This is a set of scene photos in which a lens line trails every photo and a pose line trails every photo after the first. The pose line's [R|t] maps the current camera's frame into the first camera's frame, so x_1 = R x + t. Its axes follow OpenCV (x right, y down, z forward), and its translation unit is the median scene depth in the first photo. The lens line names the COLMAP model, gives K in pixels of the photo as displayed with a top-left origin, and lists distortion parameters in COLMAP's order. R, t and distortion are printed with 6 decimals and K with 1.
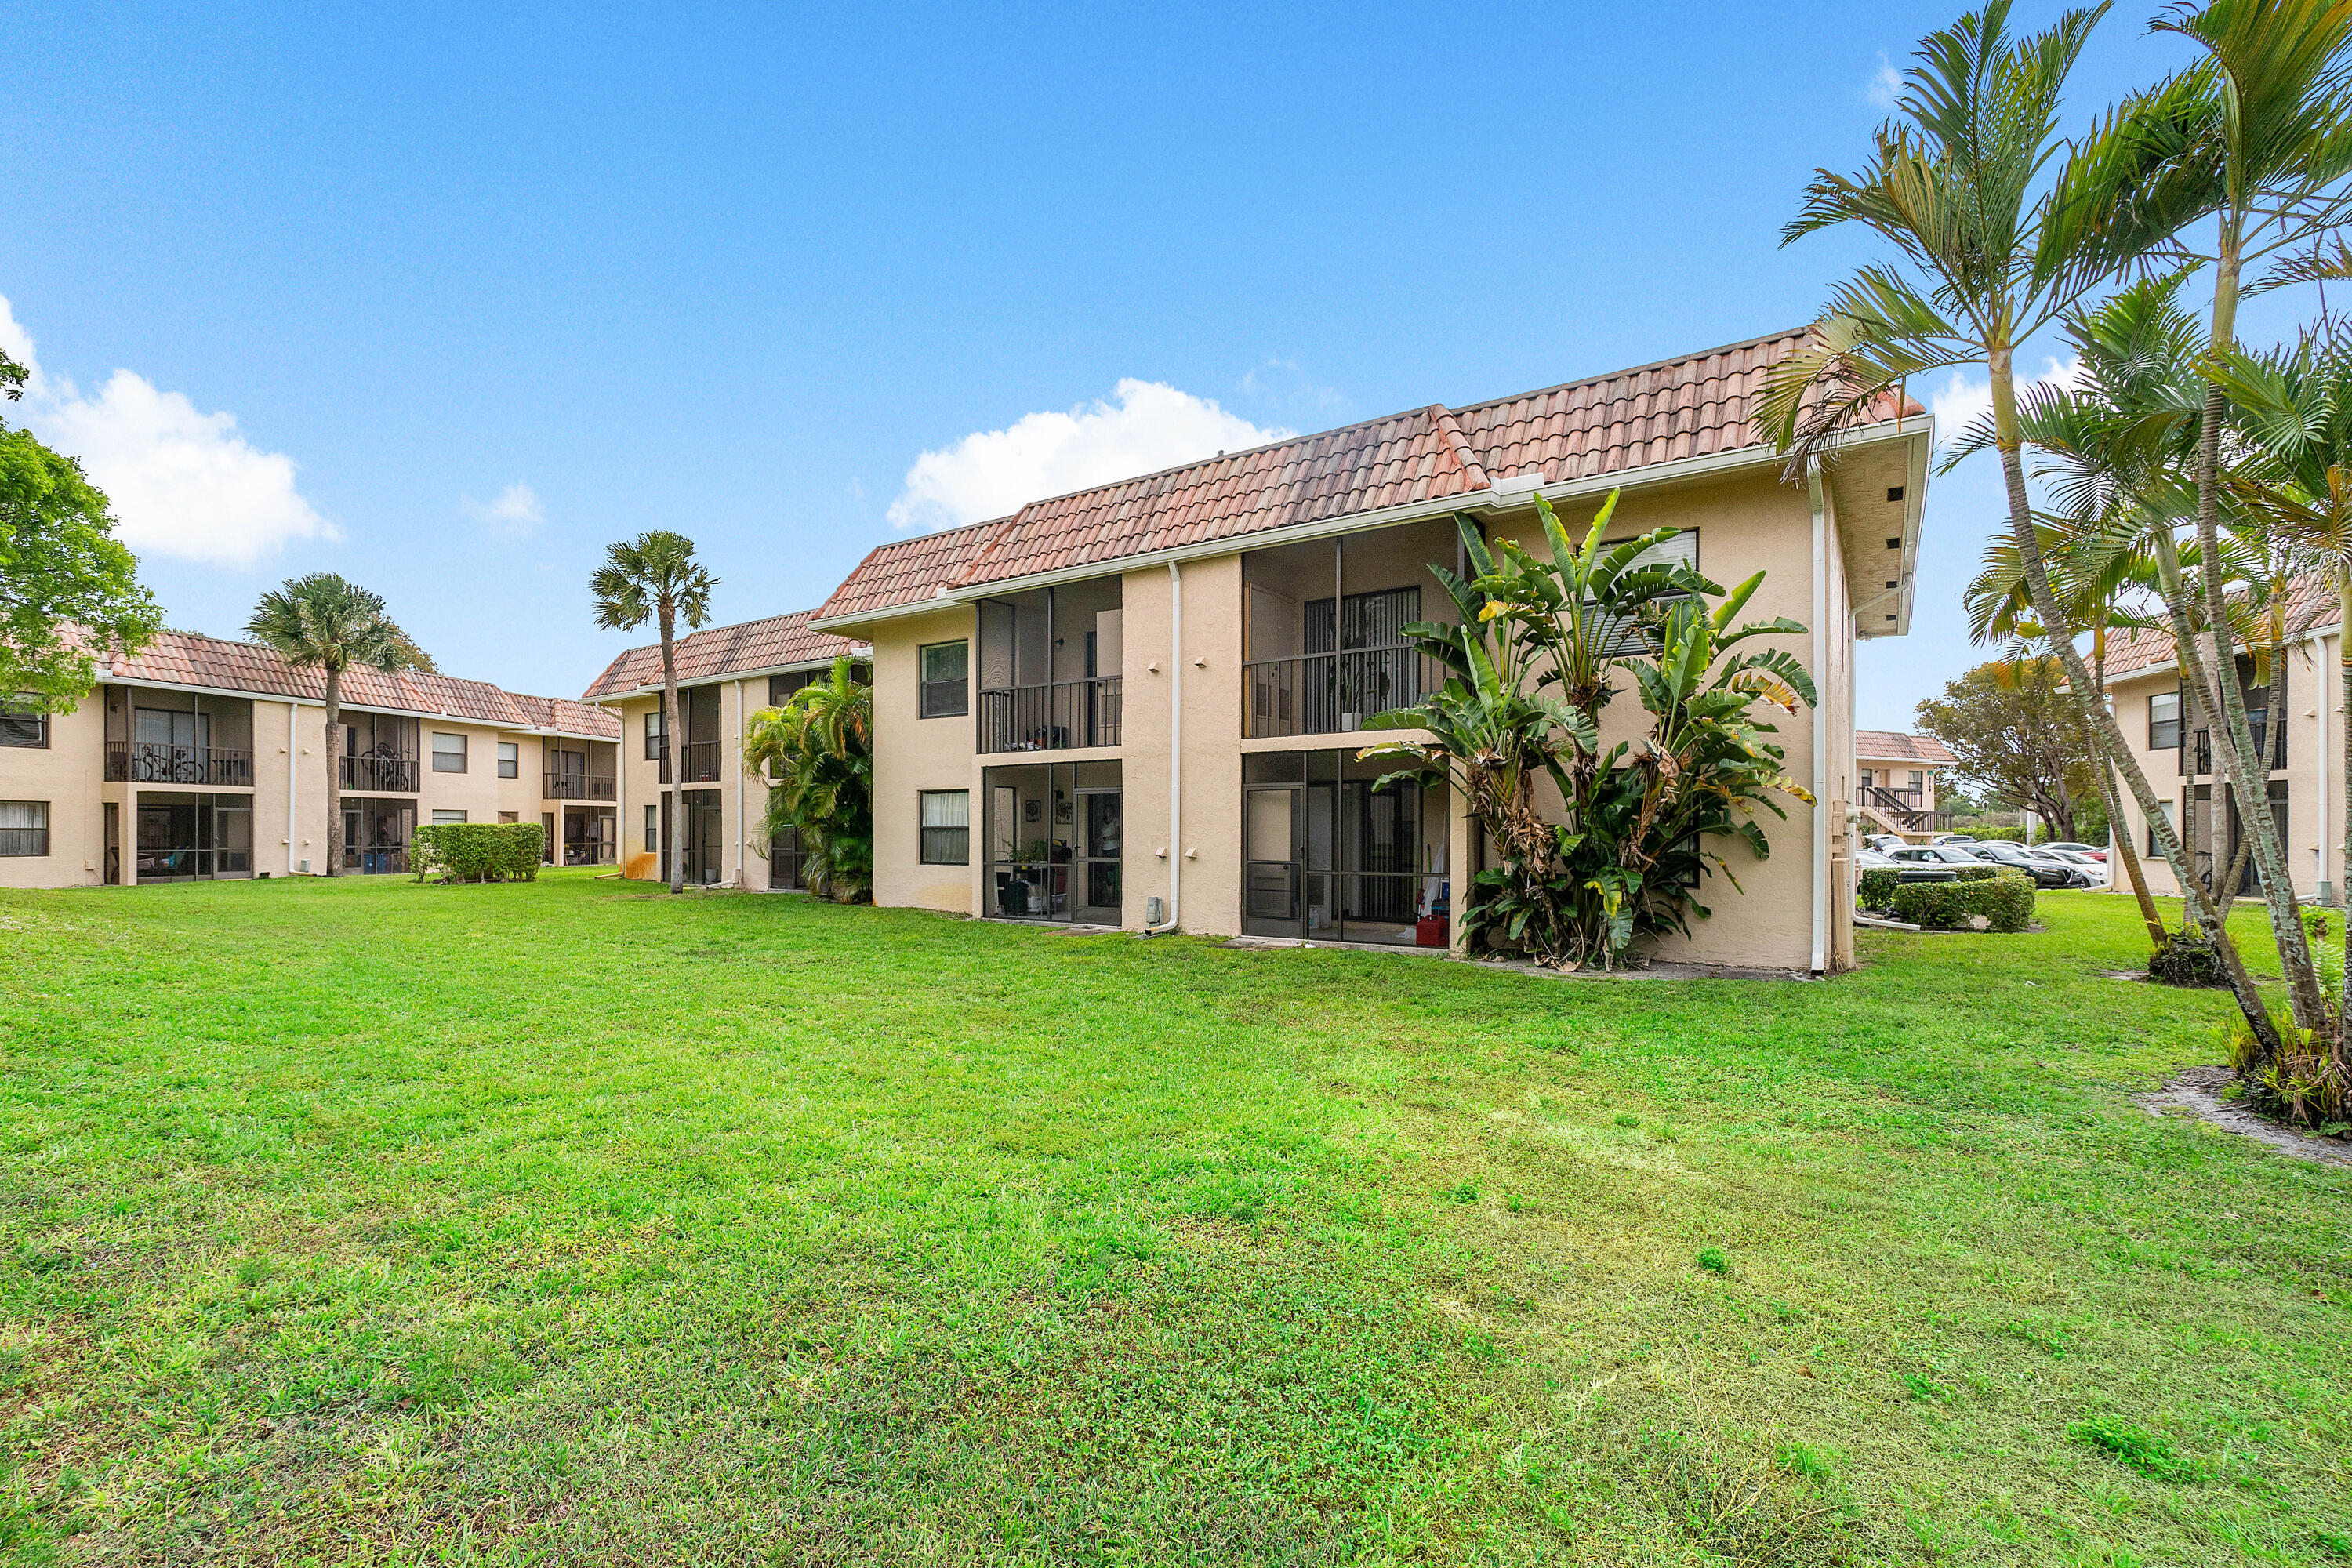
lens RADIAL K [[1026.1, 0, 1163.2], [0, 1026.1, 790.8], [0, 0, 1]] dist [-0.004288, -0.000208]
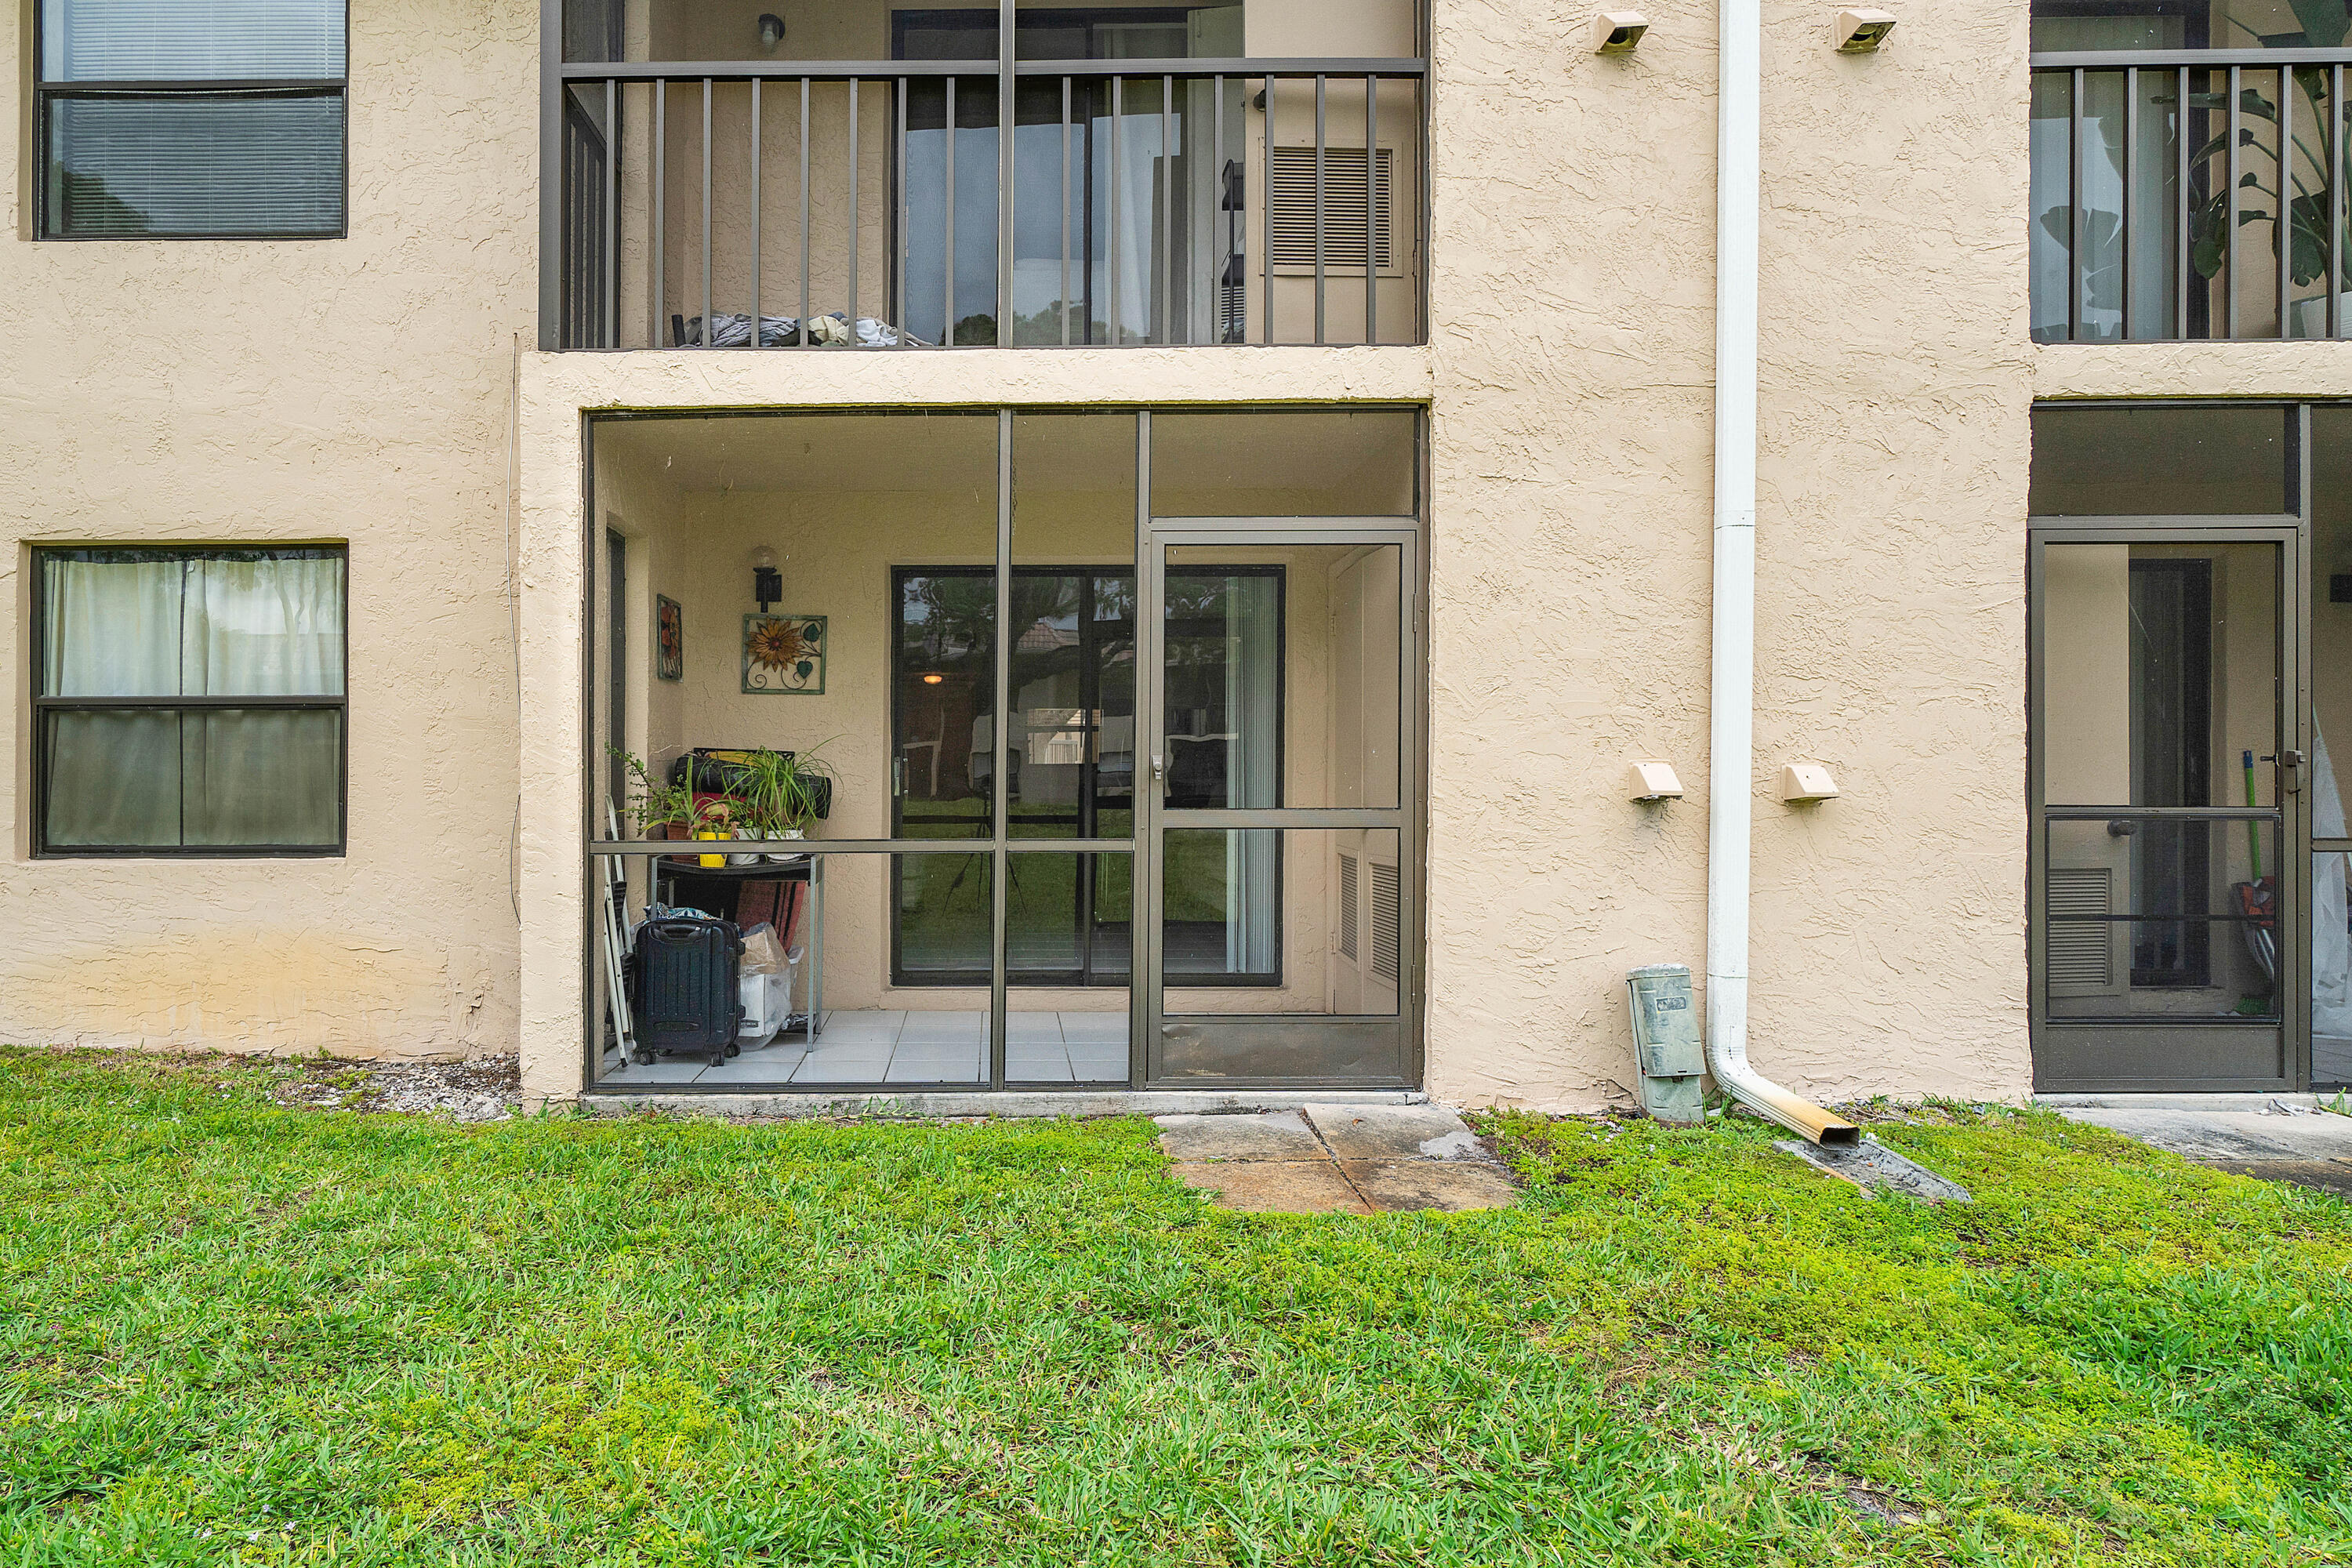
lens RADIAL K [[1193.6, 0, 1177.5], [0, 1193.6, 737.1], [0, 0, 1]] dist [0.000480, 0.000105]
pose [[0.796382, 0.002116, 0.604791, -0.243282], [-0.019864, 0.999546, 0.022659, 0.041547], [-0.604468, -0.030058, 0.796062, 0.783679]]
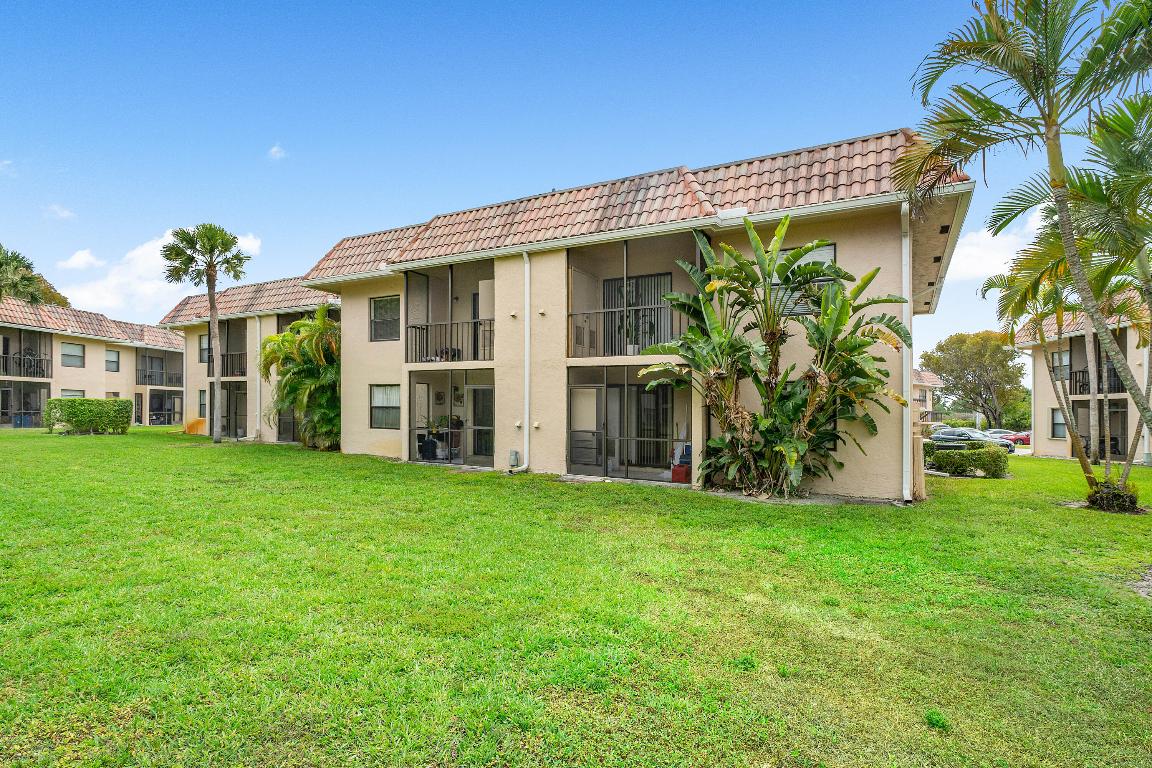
lens RADIAL K [[520.0, 0, 585.0], [0, 520.0, 449.7], [0, 0, 1]] dist [-0.000273, -0.000107]
pose [[0.989081, 0.014181, 0.146692, -0.017905], [-0.029558, 0.994223, 0.103181, 0.010395], [-0.144381, -0.106390, 0.983786, 0.141199]]
